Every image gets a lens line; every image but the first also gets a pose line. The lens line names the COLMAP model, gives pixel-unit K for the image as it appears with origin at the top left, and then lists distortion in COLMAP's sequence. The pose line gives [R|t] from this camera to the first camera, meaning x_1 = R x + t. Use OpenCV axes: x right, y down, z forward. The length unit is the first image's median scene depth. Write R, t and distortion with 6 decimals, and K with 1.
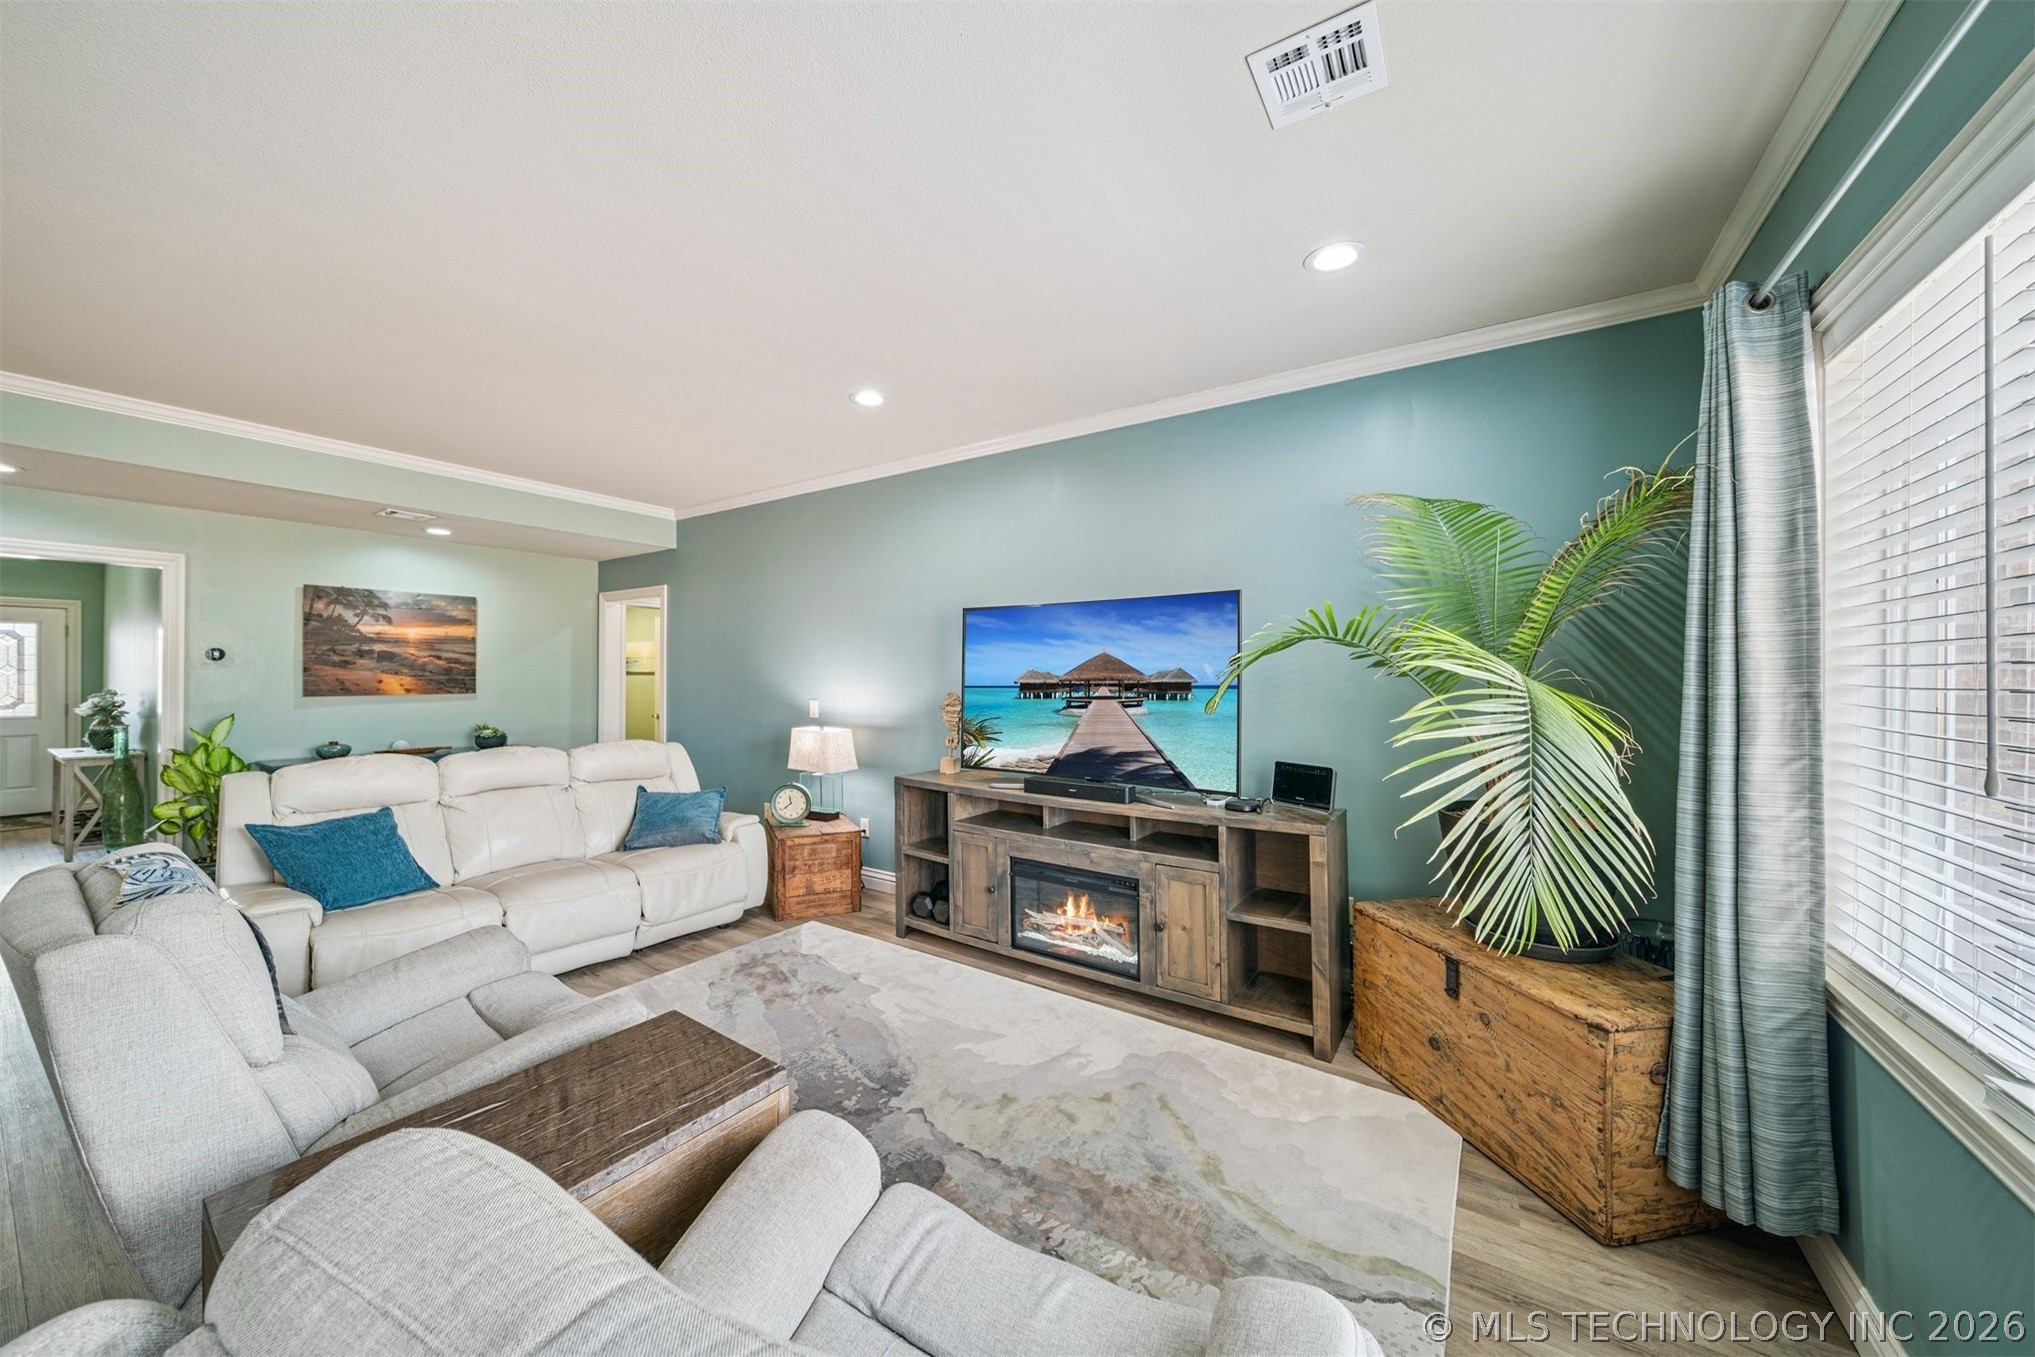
lens RADIAL K [[716.3, 0, 999.5], [0, 716.3, 666.8], [0, 0, 1]] dist [0.000749, 0.000141]
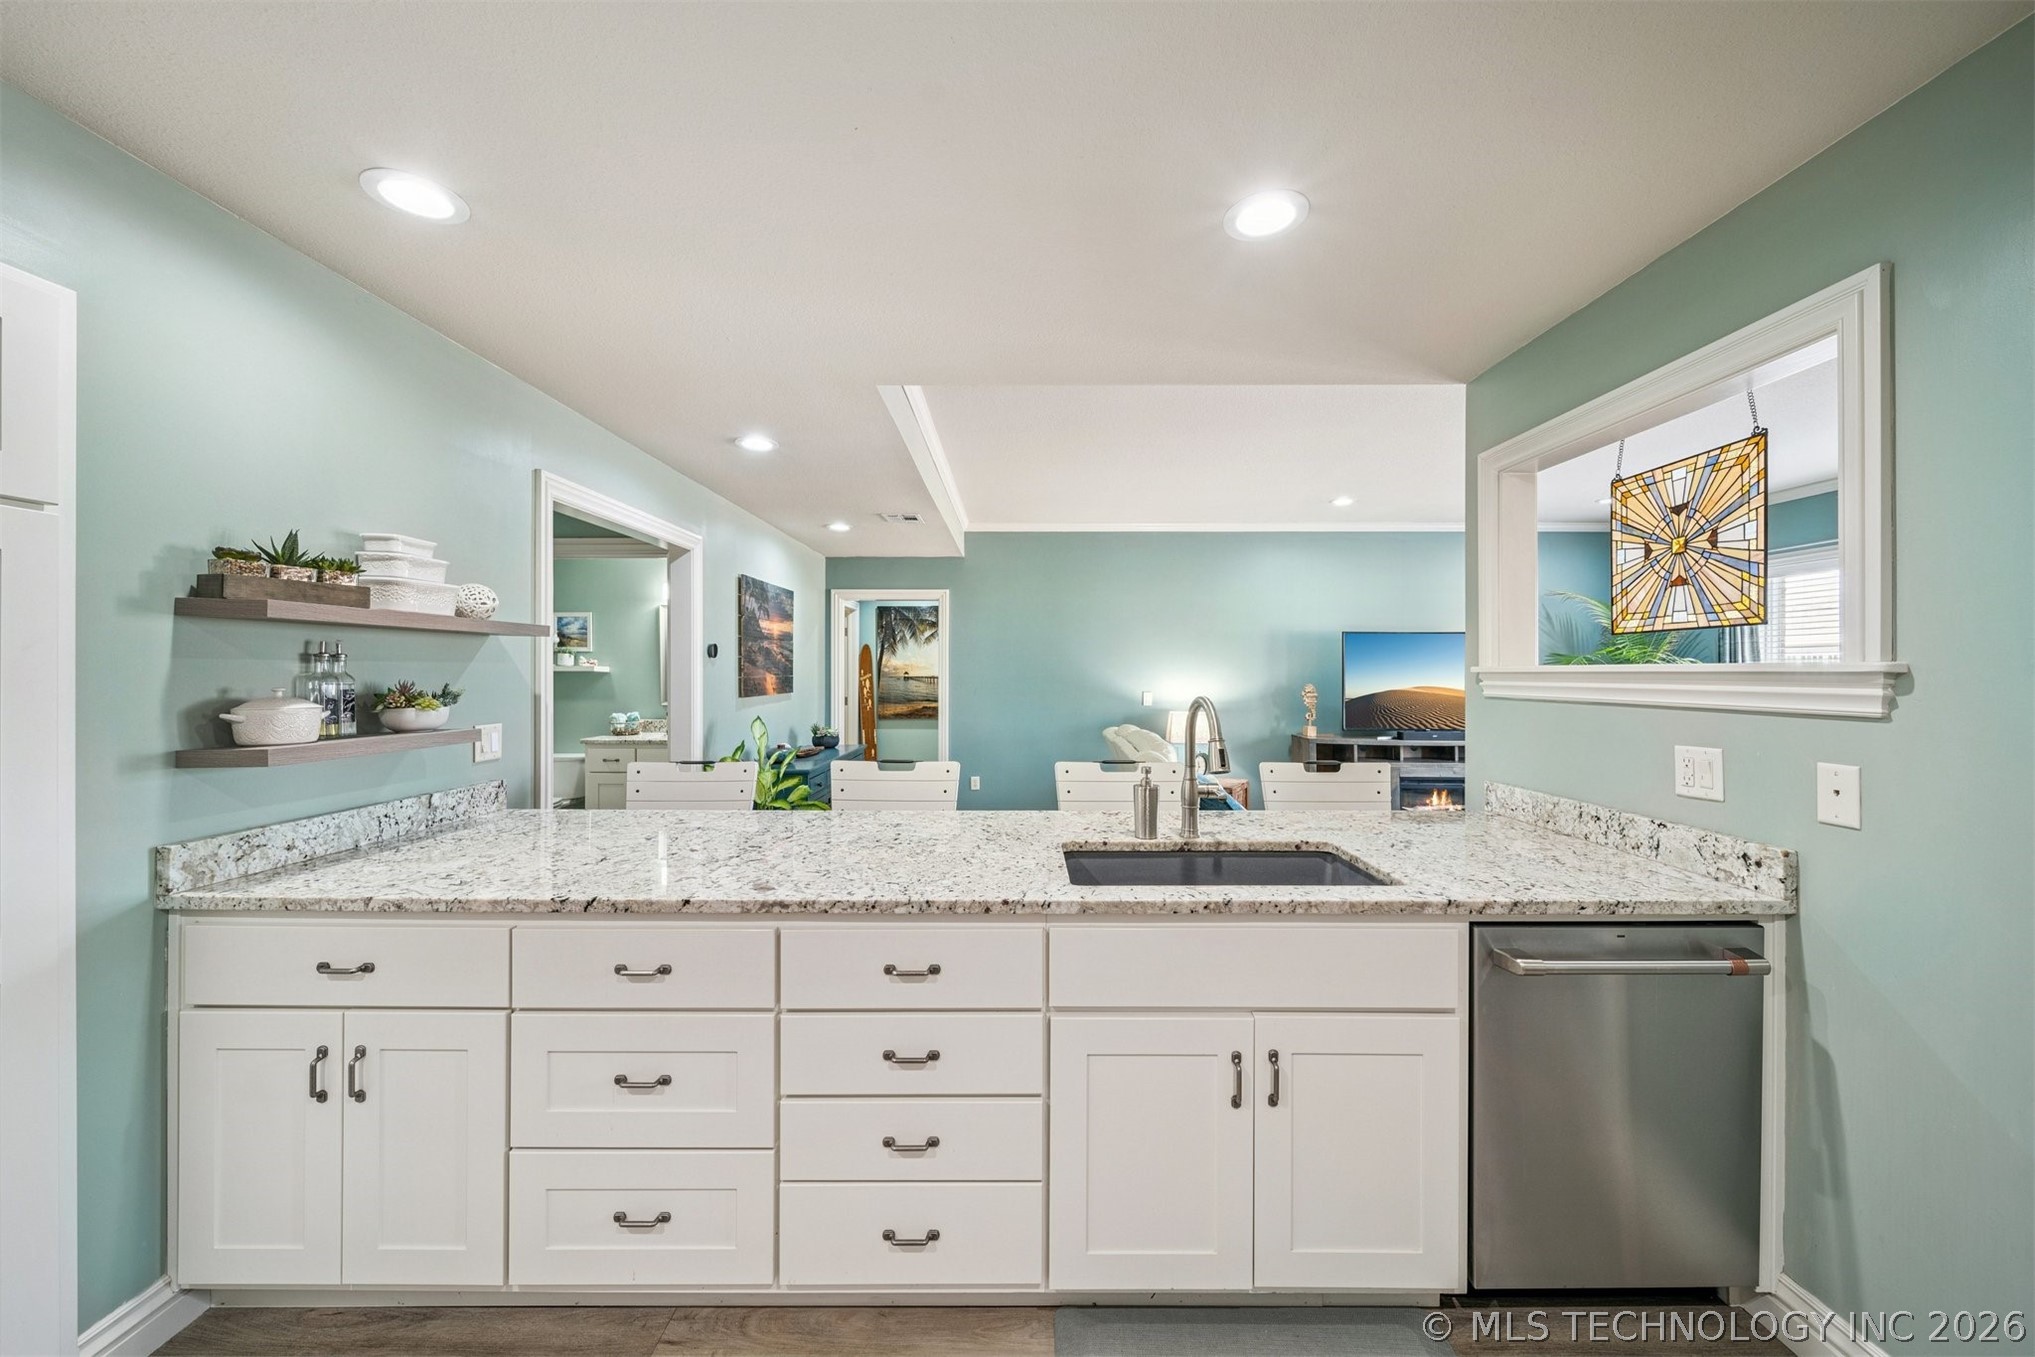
lens RADIAL K [[730.9, 0, 1023.1], [0, 730.9, 670.6], [0, 0, 1]] dist [-0.012282, 0.000030]
pose [[0.827087, 0.003273, 0.562064, -1.893377], [-0.006592, 0.999971, 0.003878, 0.003742], [-0.562035, -0.006913, 0.827085, 0.066546]]
